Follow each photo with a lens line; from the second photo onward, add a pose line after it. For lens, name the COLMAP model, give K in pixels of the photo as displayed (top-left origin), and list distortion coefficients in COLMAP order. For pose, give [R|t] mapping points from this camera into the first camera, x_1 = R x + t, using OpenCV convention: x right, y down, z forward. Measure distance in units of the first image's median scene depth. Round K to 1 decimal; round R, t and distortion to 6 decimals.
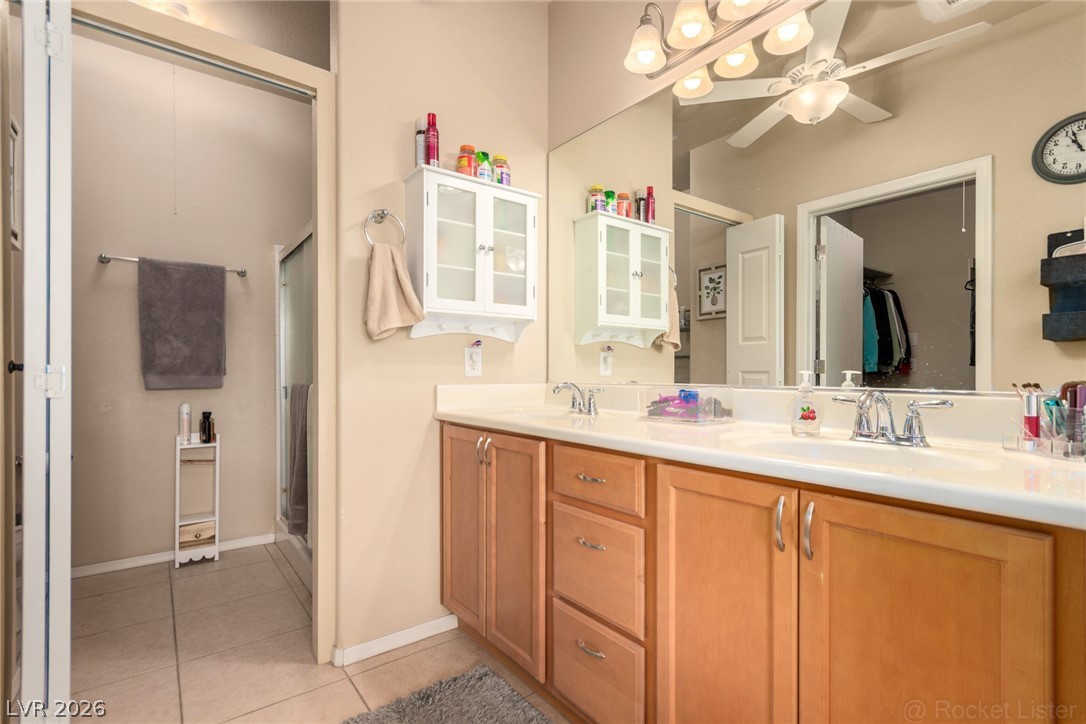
lens RADIAL K [[508.6, 0, 546.5], [0, 508.6, 371.2], [0, 0, 1]] dist [-0.004753, 0.005504]
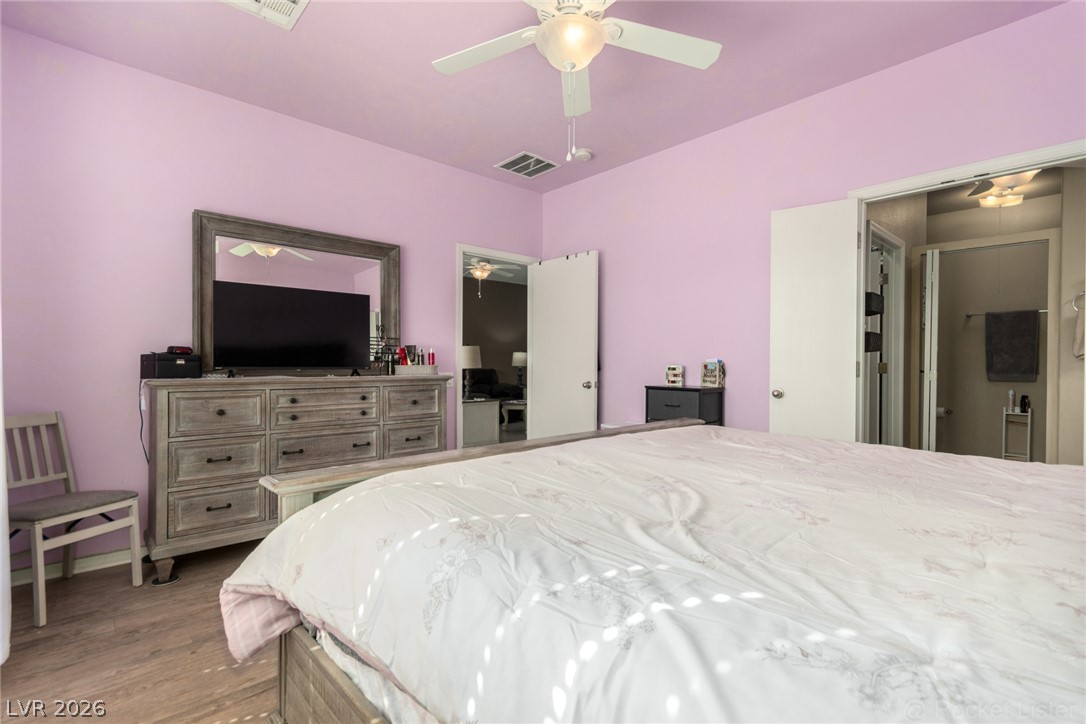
lens RADIAL K [[508.6, 0, 539.9], [0, 508.6, 370.1], [0, 0, 1]] dist [-0.004753, 0.005504]
pose [[0.085027, 0.013412, -0.996288, 0.958939], [-0.005224, 0.999902, 0.013015, -0.020477], [0.996365, 0.004098, 0.085089, -0.831875]]
